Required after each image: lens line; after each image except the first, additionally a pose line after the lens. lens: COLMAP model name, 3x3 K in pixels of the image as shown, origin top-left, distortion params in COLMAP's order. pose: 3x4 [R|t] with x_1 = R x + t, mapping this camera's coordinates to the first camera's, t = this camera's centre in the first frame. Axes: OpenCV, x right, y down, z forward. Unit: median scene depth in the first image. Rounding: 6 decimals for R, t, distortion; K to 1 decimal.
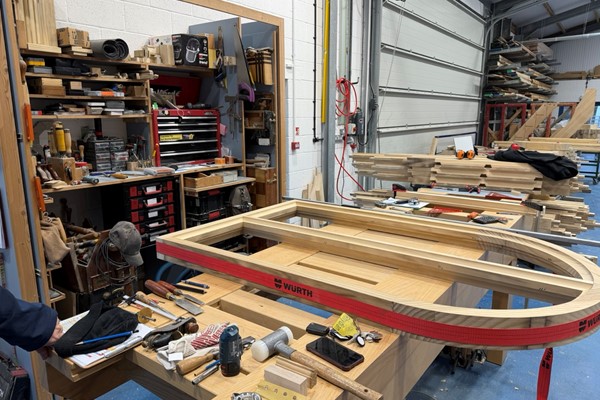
lens RADIAL K [[420.8, 0, 302.1], [0, 420.8, 205.0], [0, 0, 1]] dist [0.054280, -0.070553]
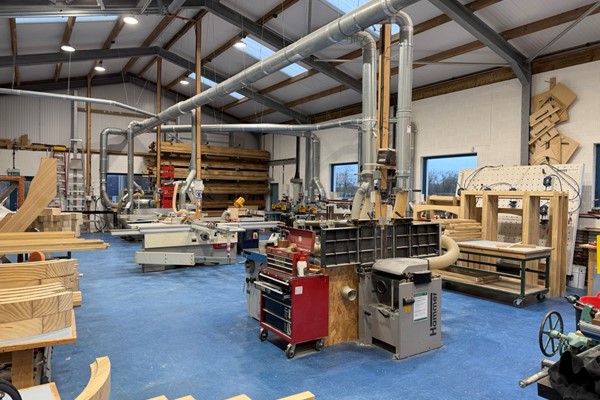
lens RADIAL K [[420.8, 0, 295.2], [0, 420.8, 198.5], [0, 0, 1]] dist [0.054280, -0.070553]
pose [[0.367234, -0.008122, 0.930093, 0.420253], [0.179686, 0.981745, -0.062373, -0.210668], [-0.912607, 0.190030, 0.361990, 0.897360]]
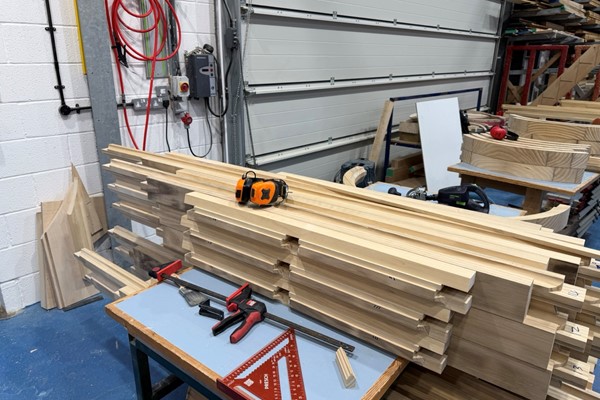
lens RADIAL K [[420.8, 0, 299.4], [0, 420.8, 202.6], [0, 0, 1]] dist [0.054280, -0.070553]
pose [[0.994489, 0.042992, -0.095625, 0.495835], [-0.031471, 0.992410, 0.118880, -0.162726], [0.100010, -0.115216, 0.988293, 0.741691]]
